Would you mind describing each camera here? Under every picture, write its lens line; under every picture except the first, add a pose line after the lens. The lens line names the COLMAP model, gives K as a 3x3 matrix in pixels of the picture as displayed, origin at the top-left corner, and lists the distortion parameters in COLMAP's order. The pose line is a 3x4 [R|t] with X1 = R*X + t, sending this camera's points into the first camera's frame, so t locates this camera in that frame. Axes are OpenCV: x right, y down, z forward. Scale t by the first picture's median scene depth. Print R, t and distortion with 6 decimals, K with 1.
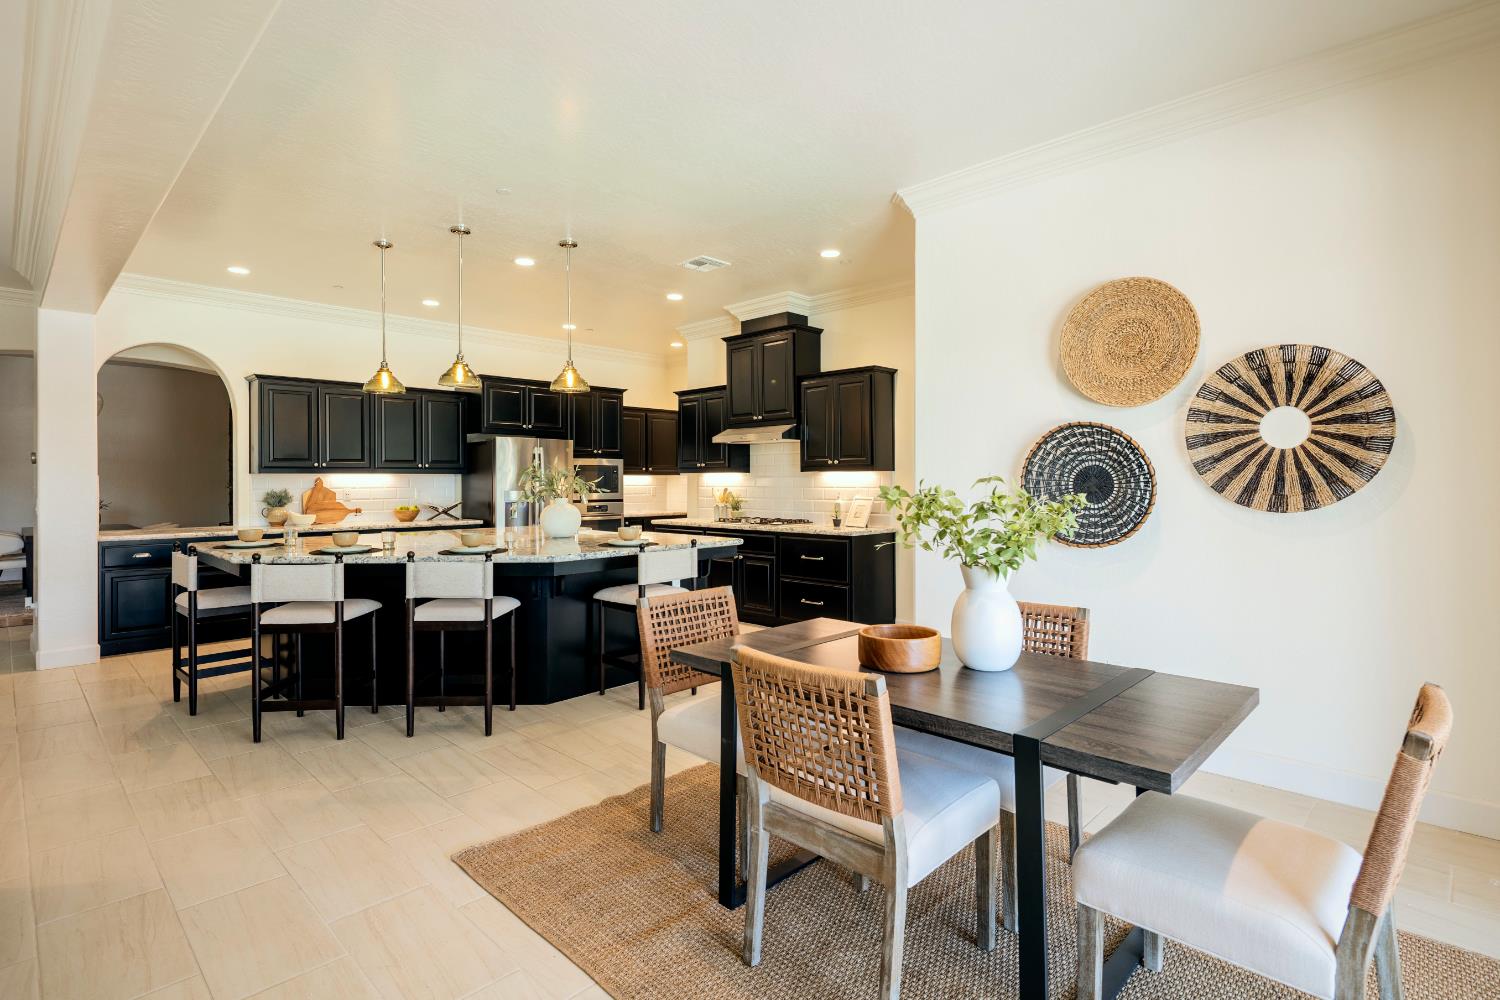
lens RADIAL K [[739.0, 0, 753.0], [0, 739.0, 483.8], [0, 0, 1]] dist [0.005481, -0.004192]
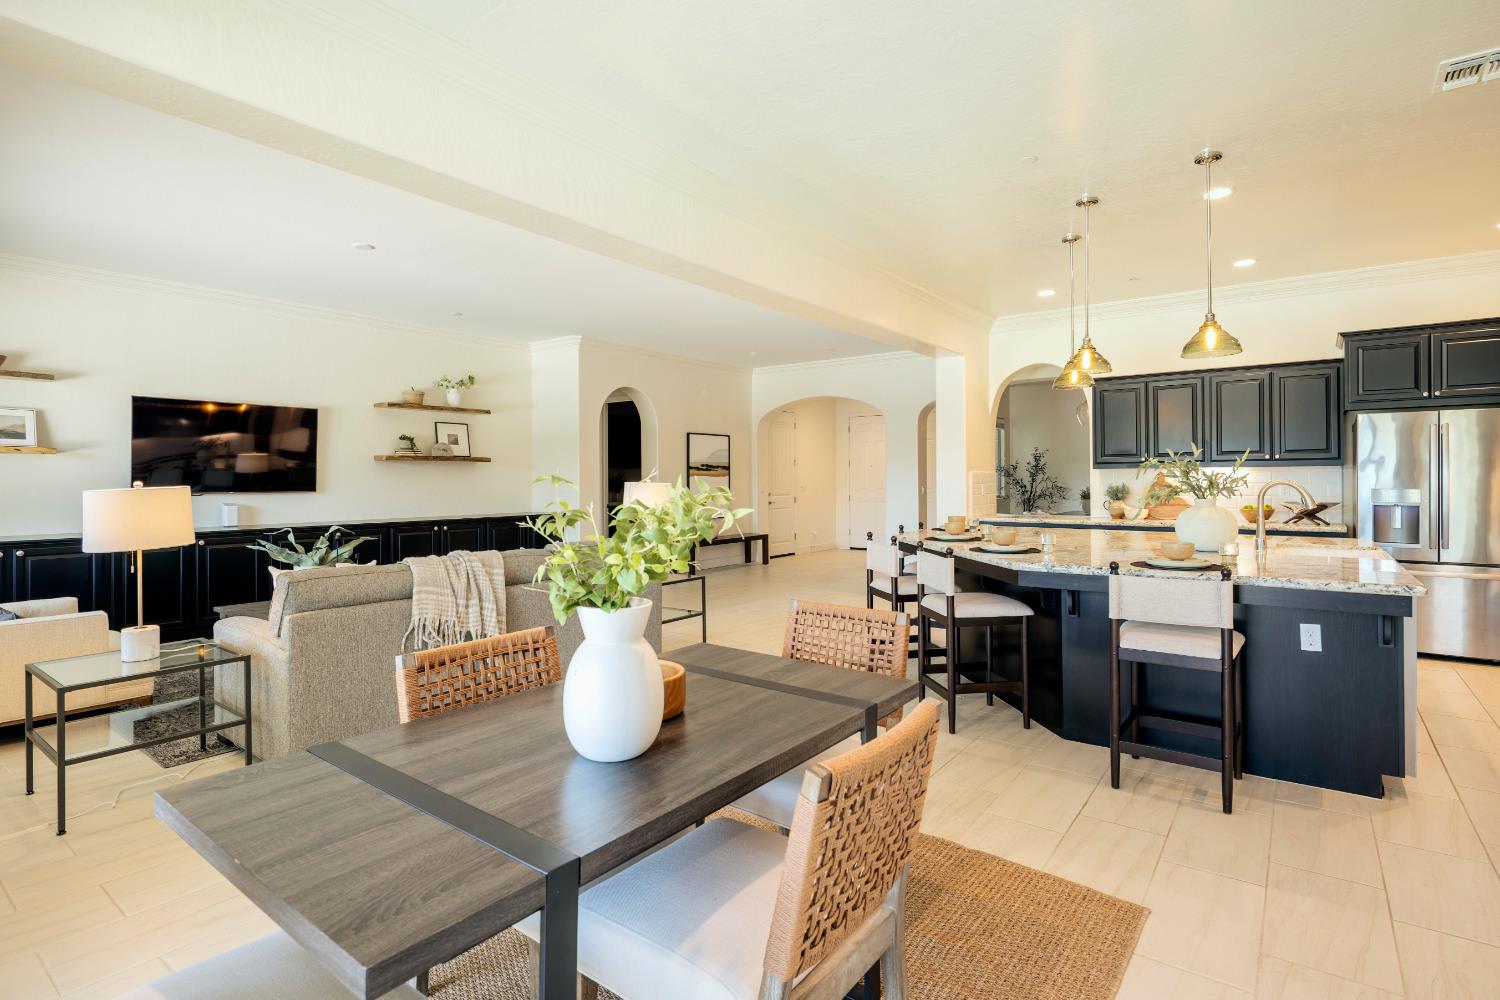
lens RADIAL K [[739.0, 0, 747.9], [0, 739.0, 476.6], [0, 0, 1]] dist [0.005481, -0.004192]
pose [[0.122869, -0.000982, -0.992422, 0.324298], [0.000733, 0.999999, -0.000898, -0.002128], [0.992423, -0.000617, 0.122870, 0.331731]]
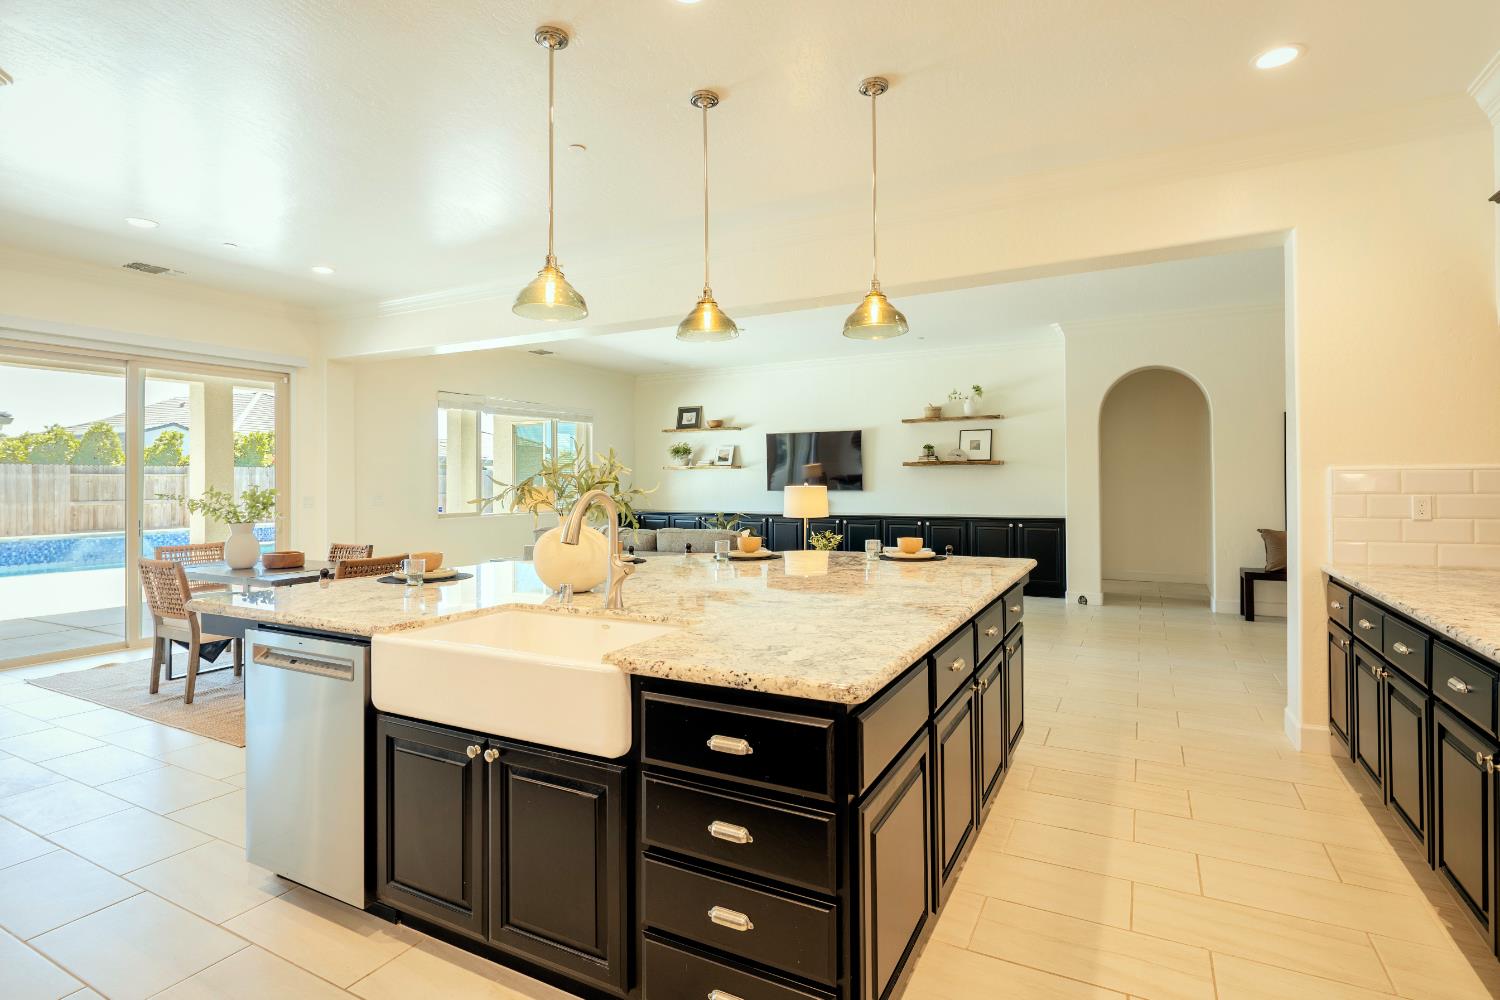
lens RADIAL K [[739.0, 0, 760.2], [0, 739.0, 475.1], [0, 0, 1]] dist [0.005481, -0.004192]
pose [[-0.958777, 0.005643, -0.284102, -0.174117], [0.007926, 0.999945, -0.006885, -0.003797], [0.284048, -0.008852, -0.958769, 1.149984]]
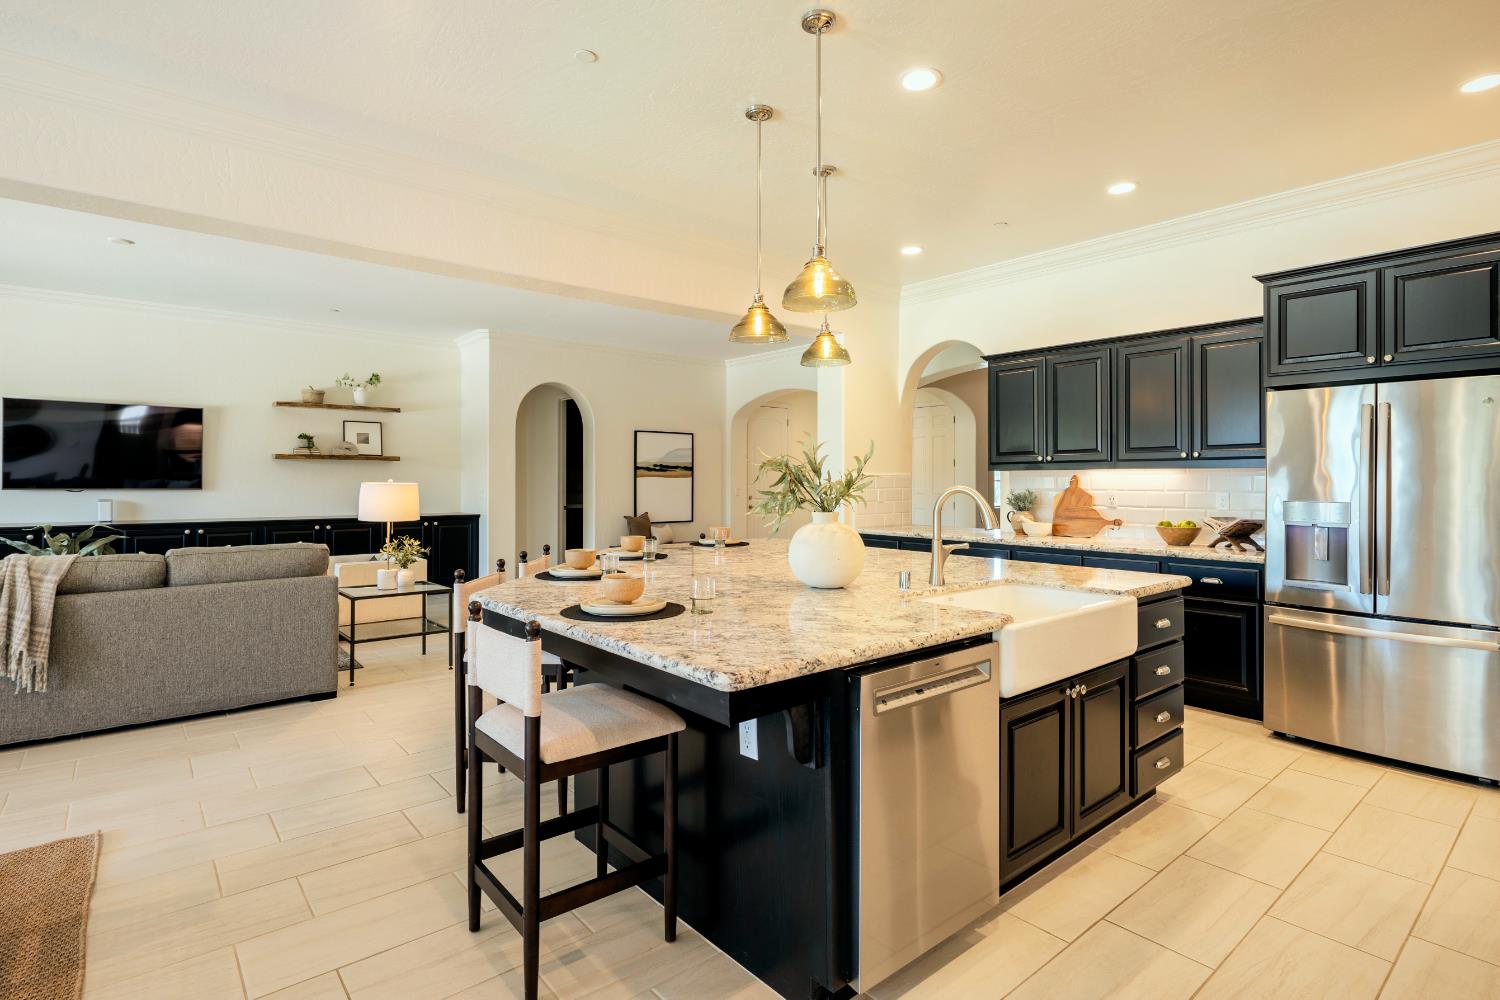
lens RADIAL K [[739.0, 0, 750.3], [0, 739.0, 481.1], [0, 0, 1]] dist [0.005481, -0.004192]
pose [[-0.107136, 0.002981, -0.994240, 0.201347], [-0.007077, 0.999968, 0.003761, -0.003133], [0.994219, 0.007439, -0.107112, 0.751019]]
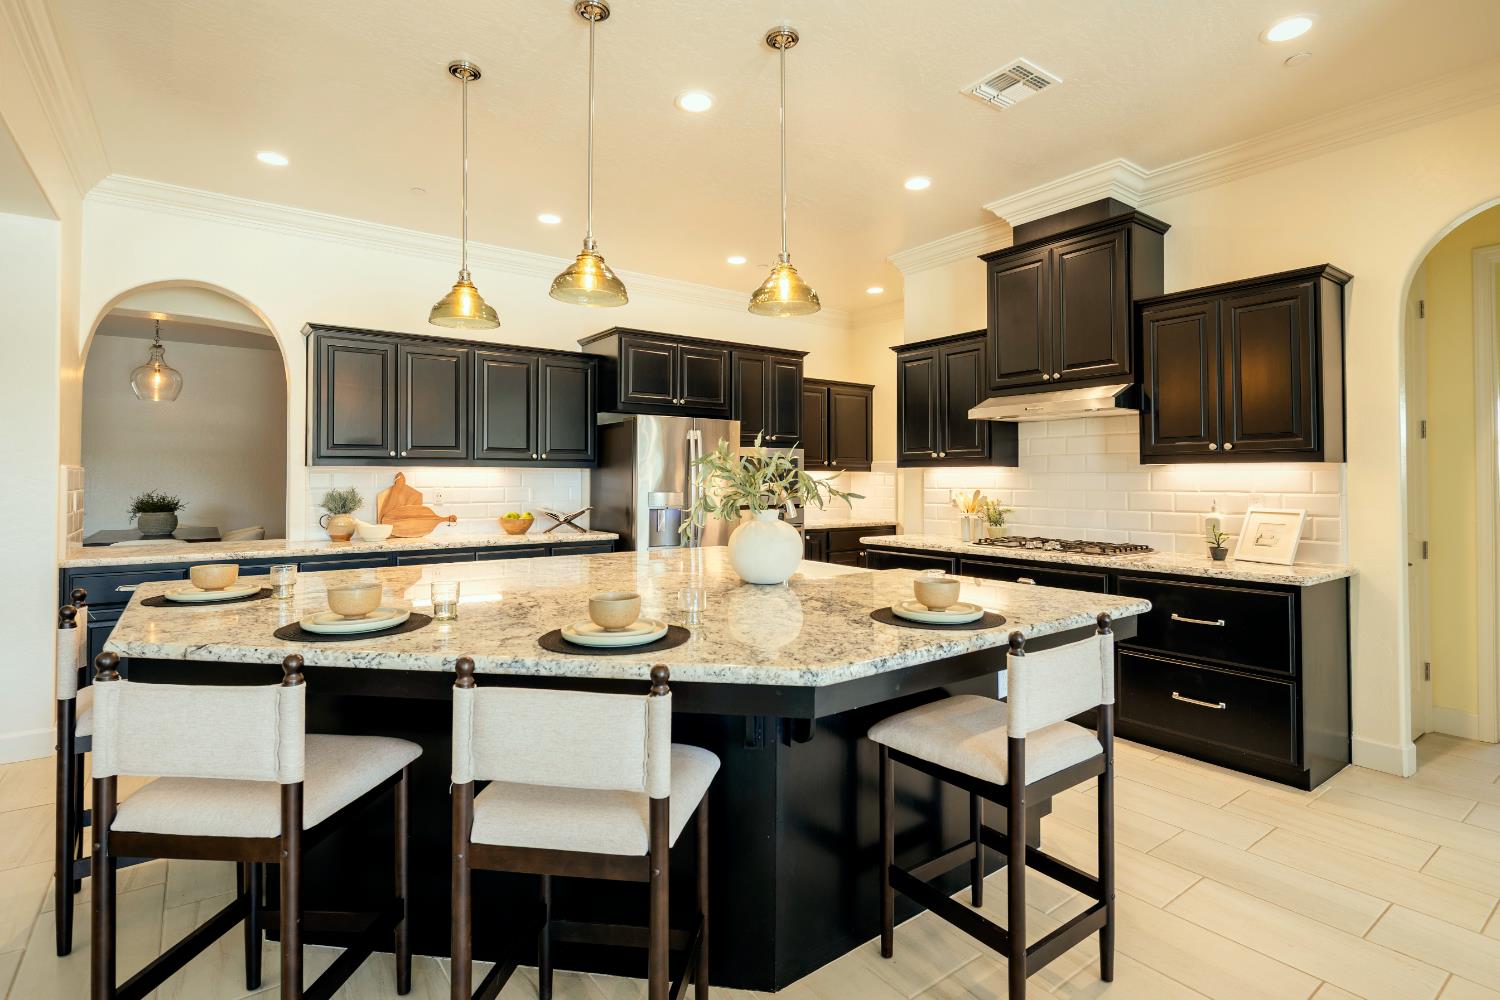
lens RADIAL K [[739.0, 0, 748.9], [0, 739.0, 476.1], [0, 0, 1]] dist [0.005481, -0.004192]
pose [[0.986779, 0.003435, -0.162036, -0.138335], [-0.004910, 0.999950, -0.008706, -0.000291], [0.161998, 0.009386, 0.986746, 0.349435]]
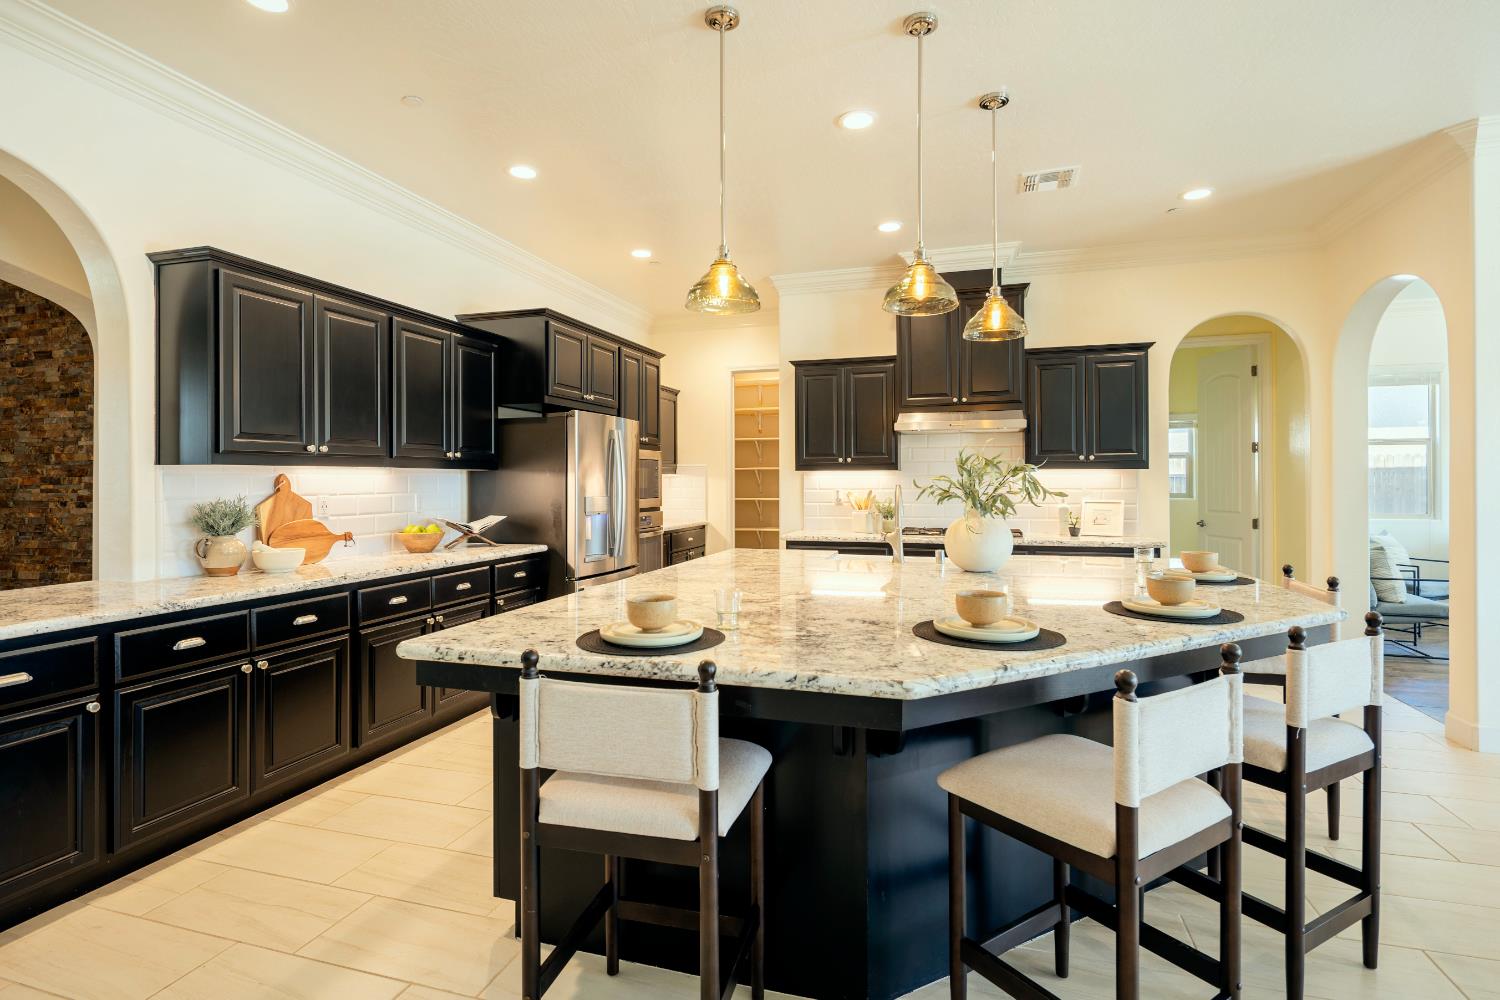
lens RADIAL K [[739.0, 0, 751.8], [0, 739.0, 488.7], [0, 0, 1]] dist [0.005481, -0.004192]
pose [[0.890036, -0.004788, 0.455865, -0.531819], [0.002718, 0.999983, 0.005196, -0.000440], [-0.455882, -0.003385, 0.890034, 0.398908]]
